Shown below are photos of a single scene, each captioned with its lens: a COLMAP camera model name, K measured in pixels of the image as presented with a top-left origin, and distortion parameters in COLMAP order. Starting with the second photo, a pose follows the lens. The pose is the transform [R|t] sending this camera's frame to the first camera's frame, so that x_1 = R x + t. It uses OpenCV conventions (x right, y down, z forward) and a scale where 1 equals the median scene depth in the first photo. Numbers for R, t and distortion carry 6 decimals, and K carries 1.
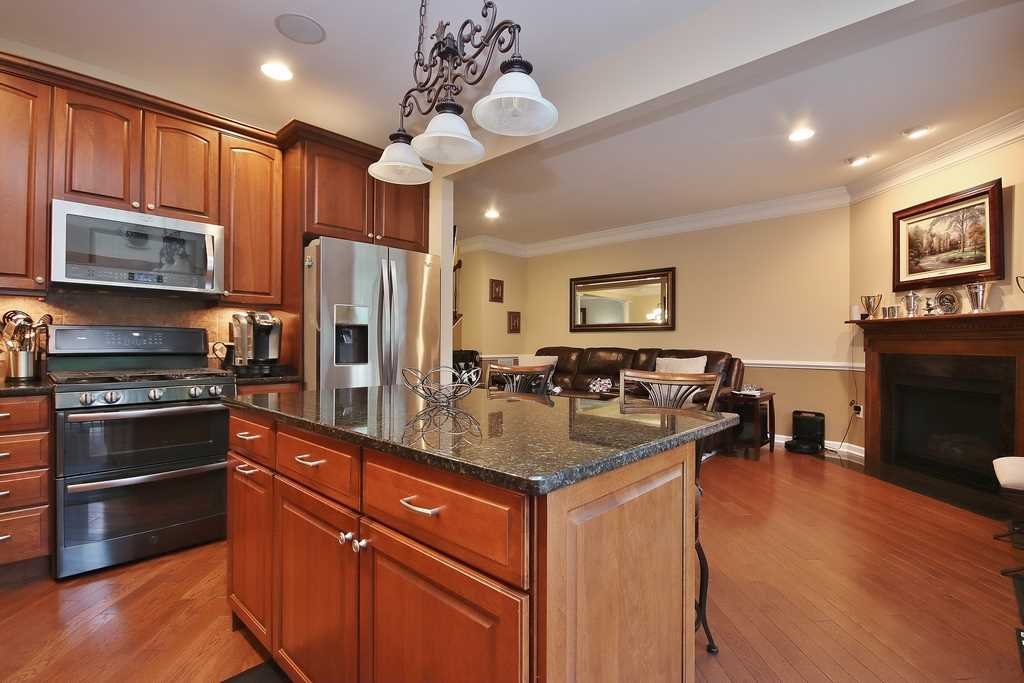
lens RADIAL K [[472.4, 0, 512.0], [0, 472.4, 341.5], [0, 0, 1]] dist [0.003641, -0.011498]
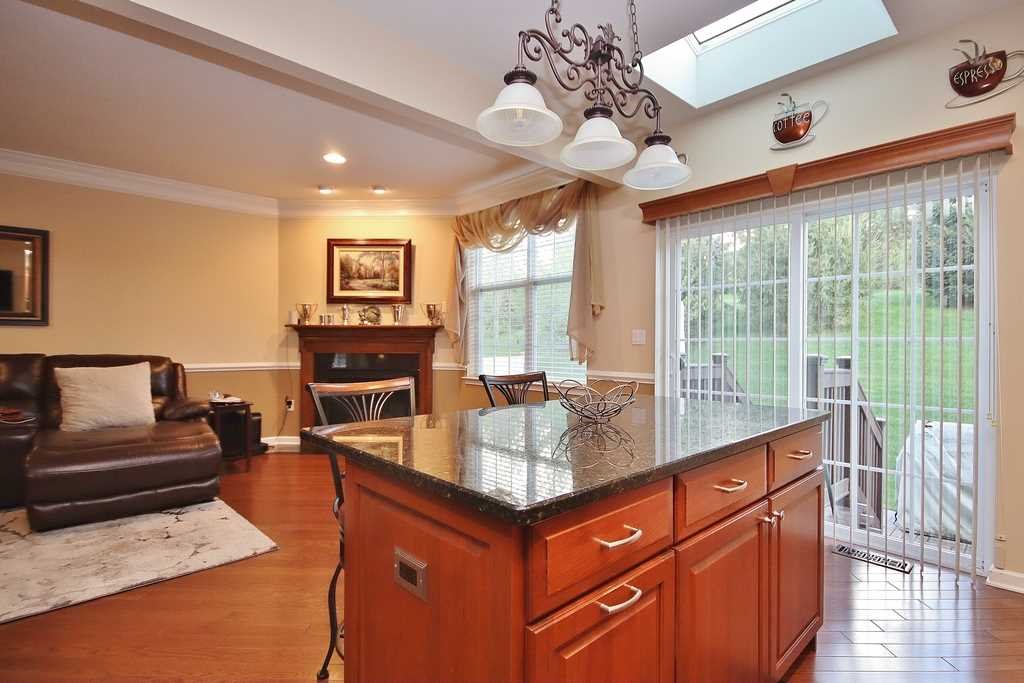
lens RADIAL K [[493.0, 0, 516.4], [0, 493.0, 343.4], [0, 0, 1]] dist [-0.001144, 0.000337]
pose [[0.070593, -0.005535, 0.997490, -0.452631], [-0.004734, 0.999971, 0.005883, -0.010597], [-0.997494, -0.005138, 0.070565, 0.429636]]
